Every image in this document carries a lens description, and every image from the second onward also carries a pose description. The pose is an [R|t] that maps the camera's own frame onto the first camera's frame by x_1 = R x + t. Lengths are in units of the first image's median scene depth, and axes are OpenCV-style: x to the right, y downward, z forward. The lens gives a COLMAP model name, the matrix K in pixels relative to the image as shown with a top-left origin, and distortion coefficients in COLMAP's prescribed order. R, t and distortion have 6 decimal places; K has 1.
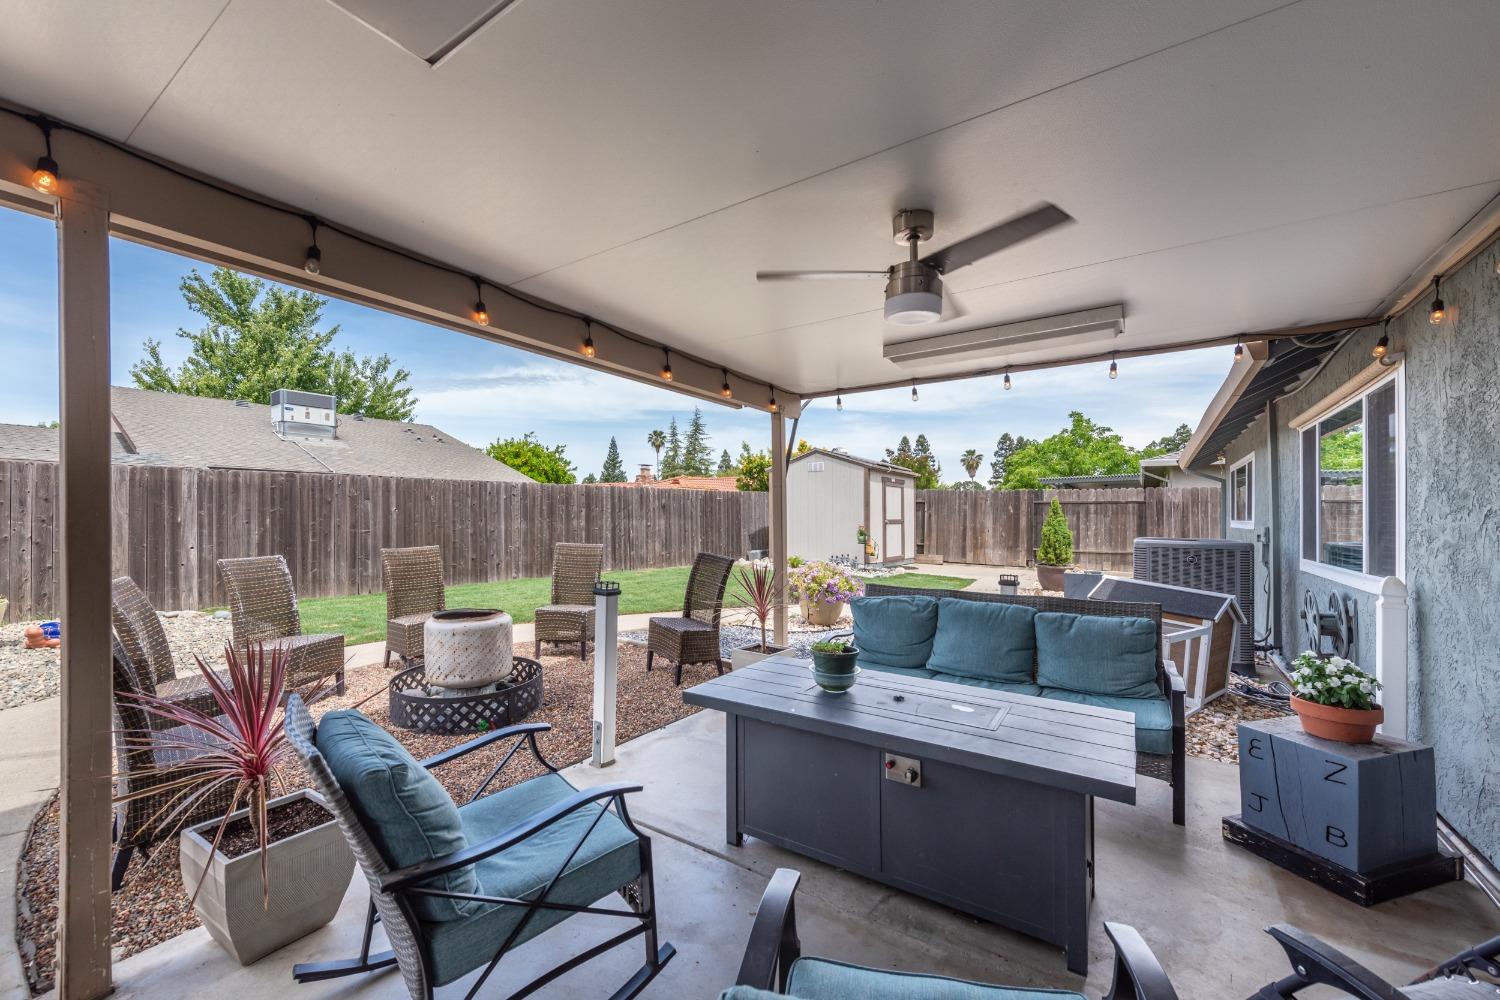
lens RADIAL K [[591.4, 0, 755.6], [0, 591.4, 484.5], [0, 0, 1]] dist [-0.000485, -0.000264]
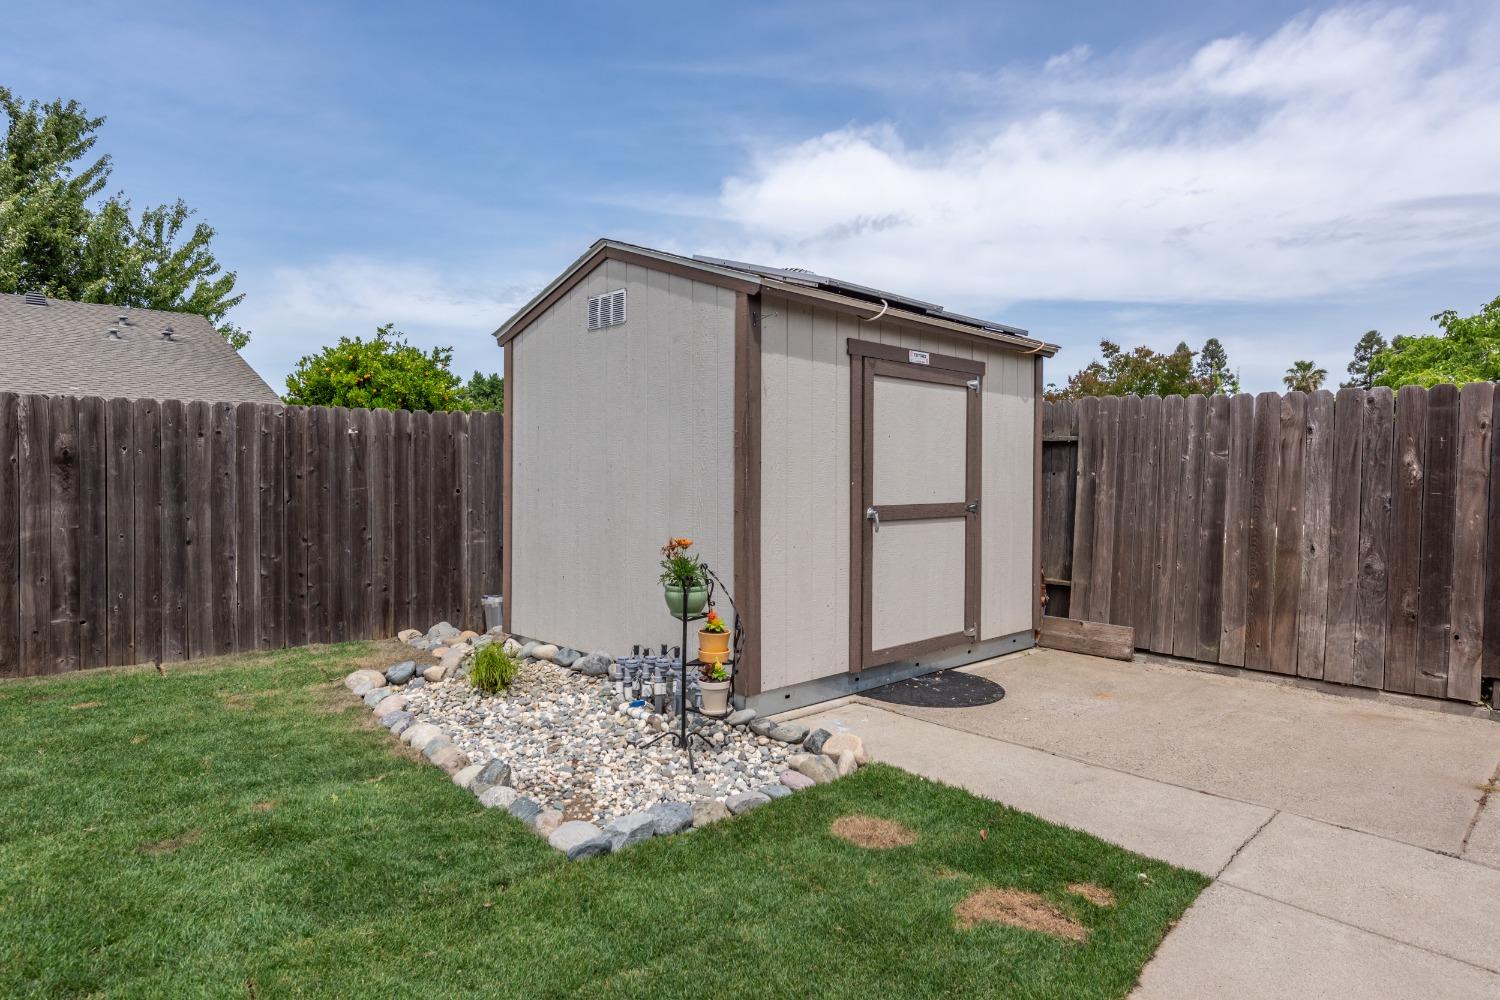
lens RADIAL K [[880.7, 0, 750.4], [0, 880.7, 478.7], [0, 0, 1]] dist [-0.000059, -0.000948]
pose [[0.977733, -0.000150, -0.209855, 0.233959], [0.012343, 0.998310, 0.056793, 0.023015], [0.209492, -0.058119, 0.976082, 0.572464]]
